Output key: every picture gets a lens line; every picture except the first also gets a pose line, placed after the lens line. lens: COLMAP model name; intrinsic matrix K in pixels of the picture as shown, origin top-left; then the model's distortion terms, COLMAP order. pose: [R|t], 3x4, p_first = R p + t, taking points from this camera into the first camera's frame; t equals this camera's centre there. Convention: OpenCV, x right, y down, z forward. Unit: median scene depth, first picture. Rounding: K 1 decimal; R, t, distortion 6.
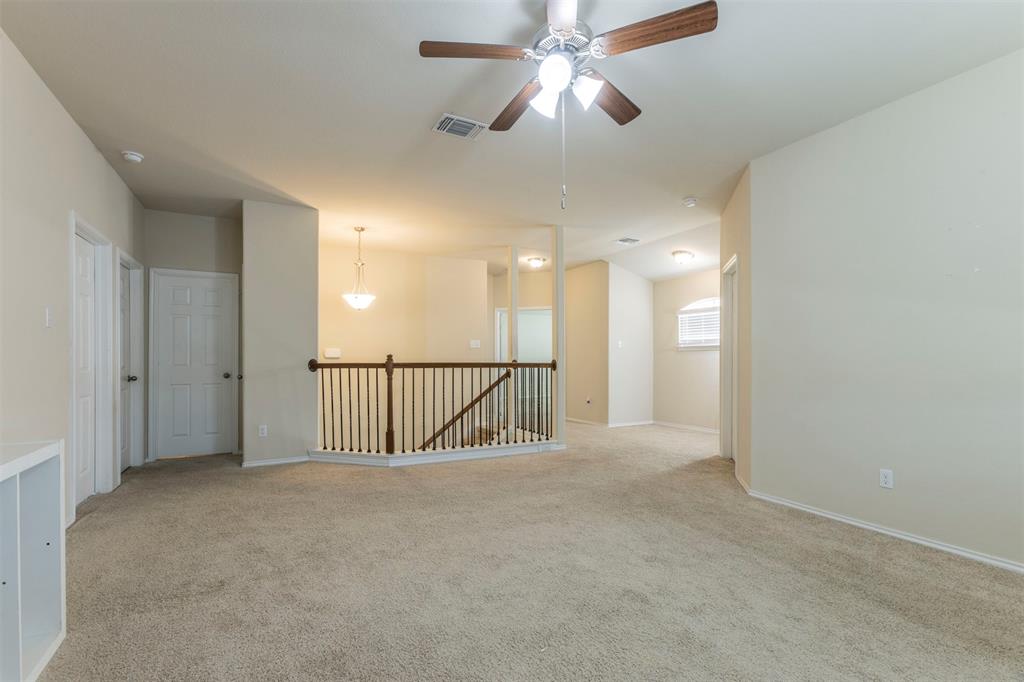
lens RADIAL K [[449.7, 0, 509.6], [0, 449.7, 361.5], [0, 0, 1]] dist [-0.035960, 0.000167]
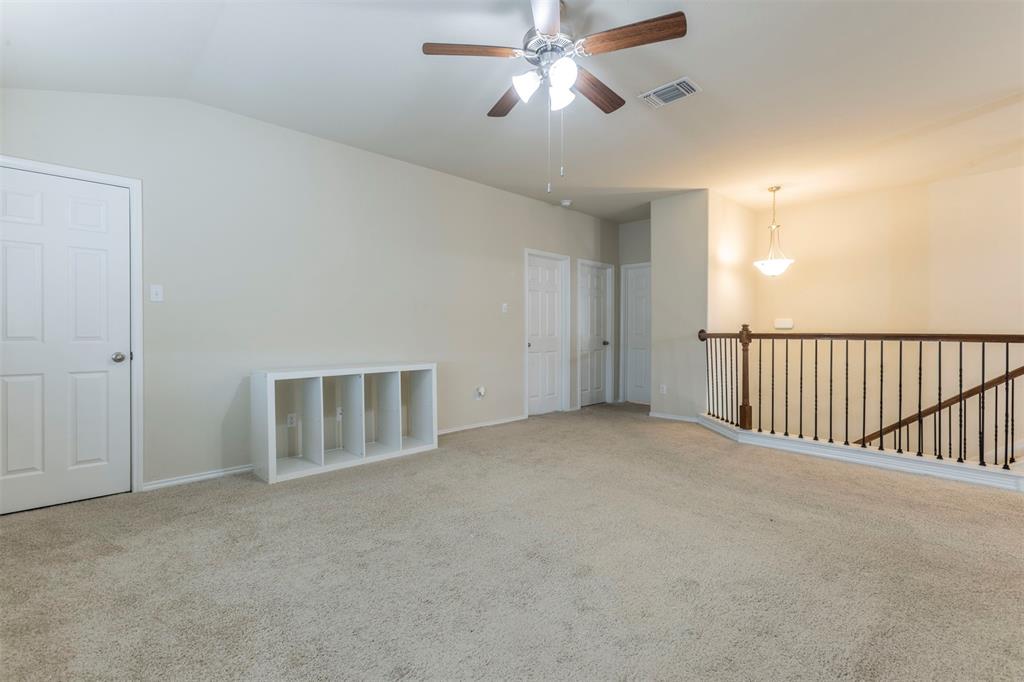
lens RADIAL K [[460.1, 0, 501.5], [0, 460.1, 333.6], [0, 0, 1]] dist [-0.000419, 0.000633]
pose [[0.268141, 0.004292, -0.963370, 0.509666], [-0.000795, 0.999991, 0.004233, 0.000159], [0.963379, -0.000369, 0.268142, 0.233190]]
